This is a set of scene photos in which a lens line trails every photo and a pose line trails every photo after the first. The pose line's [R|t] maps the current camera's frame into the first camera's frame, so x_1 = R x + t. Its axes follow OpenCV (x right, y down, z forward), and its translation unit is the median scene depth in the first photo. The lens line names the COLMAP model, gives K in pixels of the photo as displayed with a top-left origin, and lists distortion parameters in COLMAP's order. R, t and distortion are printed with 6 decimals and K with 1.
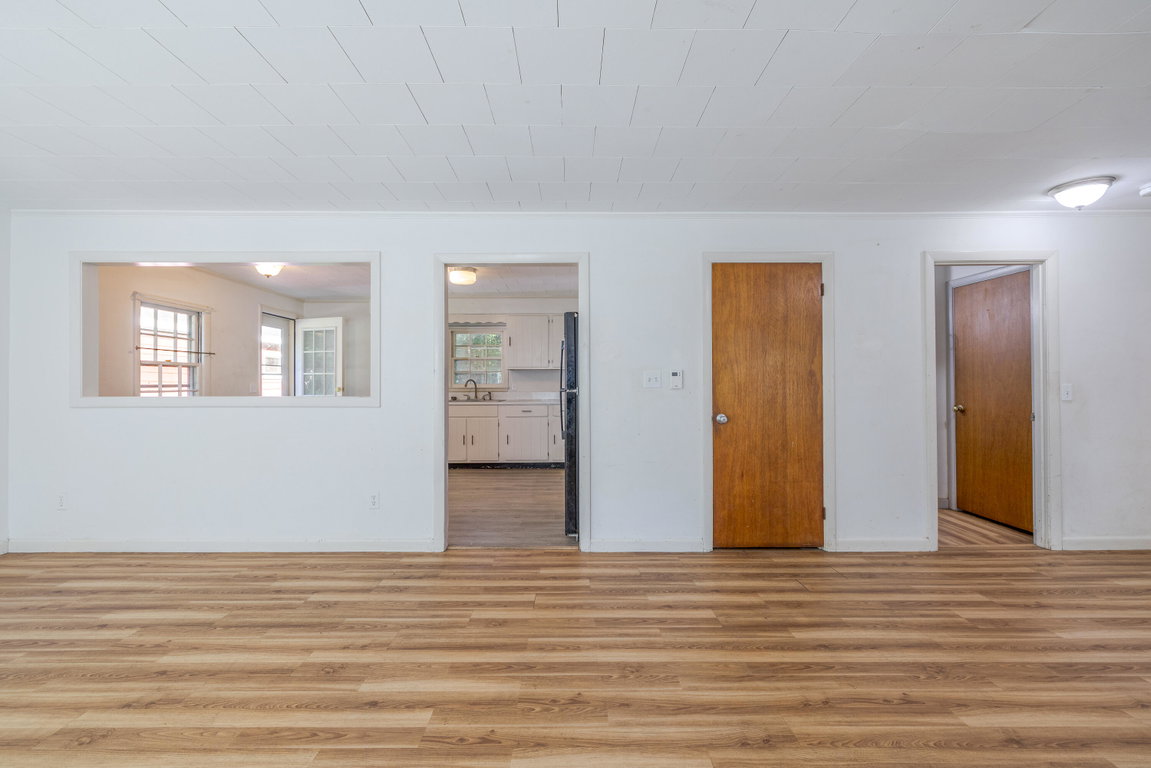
lens RADIAL K [[488.5, 0, 573.3], [0, 488.5, 381.1], [0, 0, 1]] dist [0.002020, 0.000185]
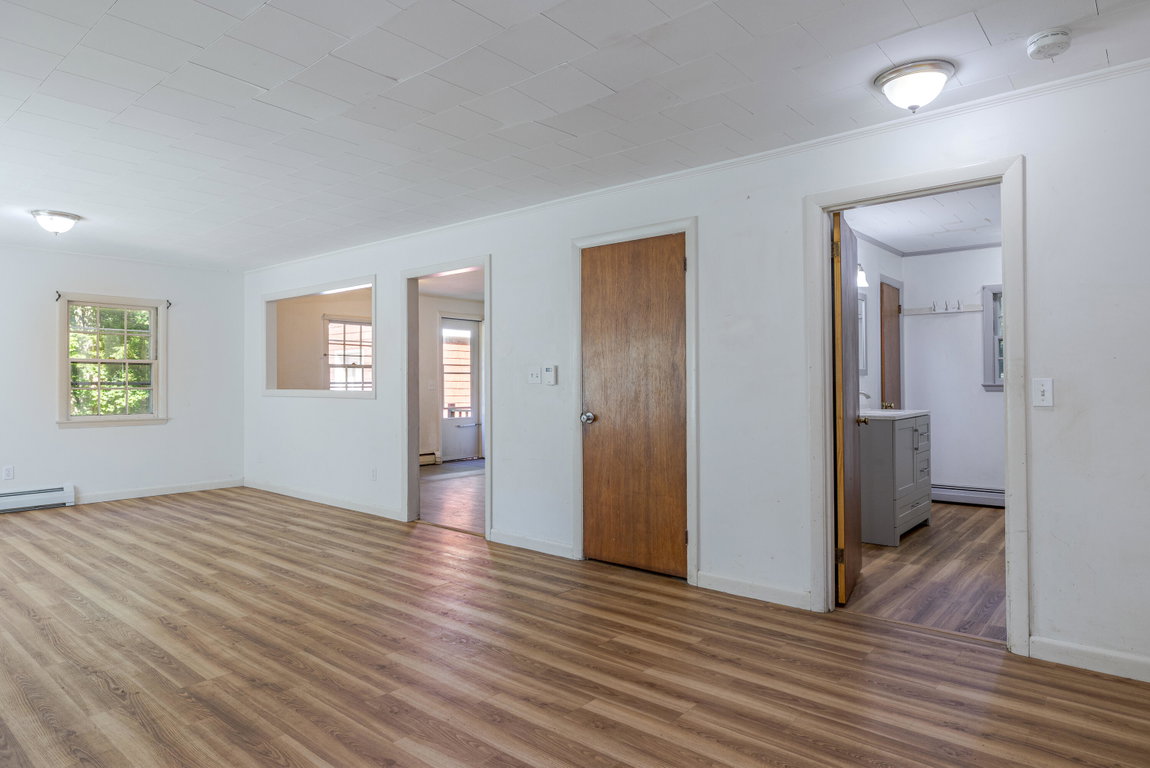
lens RADIAL K [[689.9, 0, 575.0], [0, 689.9, 384.0], [0, 0, 1]] dist [0.001436, 0.001084]
pose [[0.755378, 0.001204, -0.655288, 1.162405], [0.003564, 0.999976, 0.005946, 0.006007], [0.655279, -0.006827, 0.755356, 0.003694]]
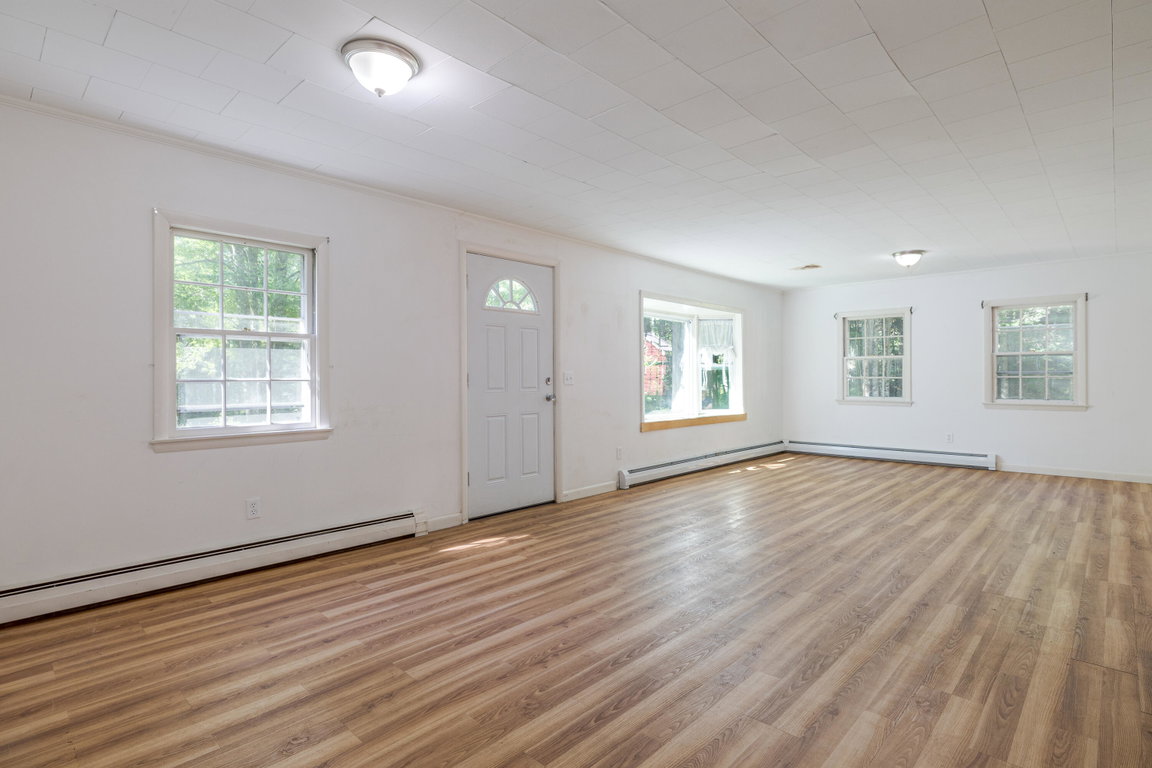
lens RADIAL K [[578.2, 0, 575.0], [0, 578.2, 378.1], [0, 0, 1]] dist [-0.002330, -0.000061]
pose [[-0.693029, 0.006669, -0.720879, 1.312297], [0.008588, 0.999963, 0.000995, 0.014235], [0.720858, -0.005501, -0.693061, 0.877351]]
